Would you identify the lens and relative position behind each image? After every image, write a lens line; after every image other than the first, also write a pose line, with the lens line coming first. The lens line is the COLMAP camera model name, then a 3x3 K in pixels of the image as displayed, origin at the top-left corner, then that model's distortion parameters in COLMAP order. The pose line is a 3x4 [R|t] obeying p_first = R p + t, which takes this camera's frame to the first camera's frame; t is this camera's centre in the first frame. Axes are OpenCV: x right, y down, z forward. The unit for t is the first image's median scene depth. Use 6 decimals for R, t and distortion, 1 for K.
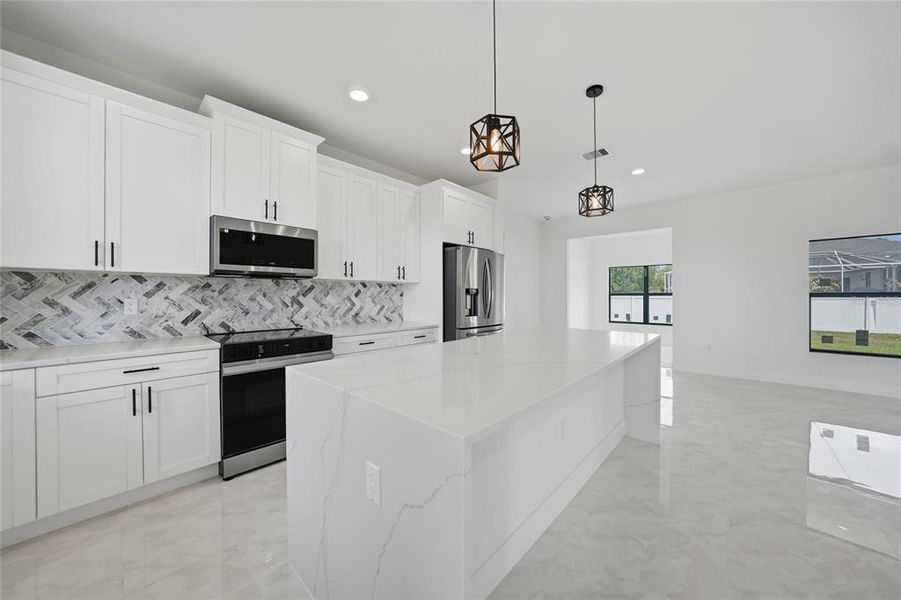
lens RADIAL K [[317.8, 0, 450.6], [0, 317.8, 297.1], [0, 0, 1]] dist [-0.029598, 0.006804]
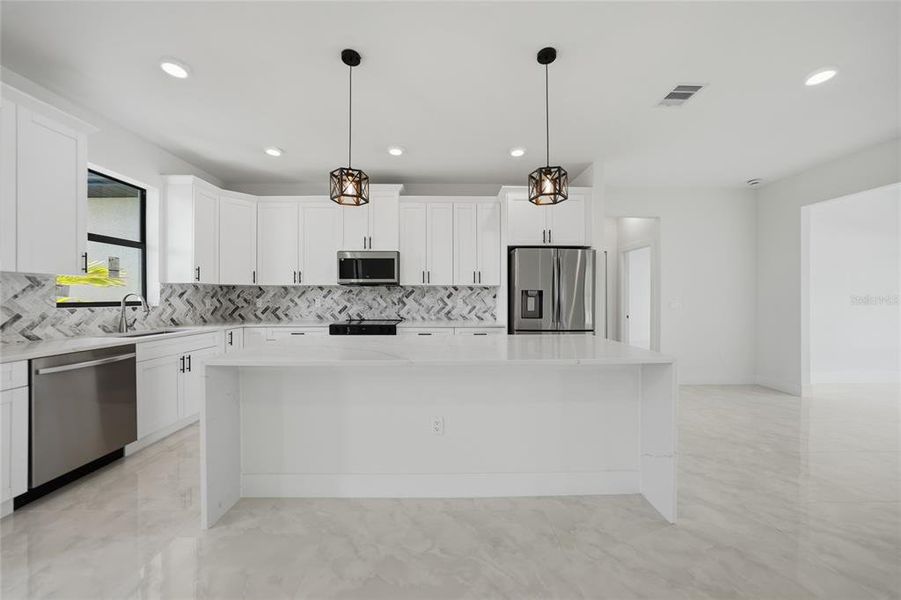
lens RADIAL K [[313.2, 0, 450.7], [0, 313.2, 298.6], [0, 0, 1]] dist [-0.027152, 0.006073]
pose [[0.690172, 0.004501, -0.723631, 0.677635], [-0.004559, 0.999988, 0.001872, -0.002056], [0.723631, 0.002007, 0.690184, 0.181138]]
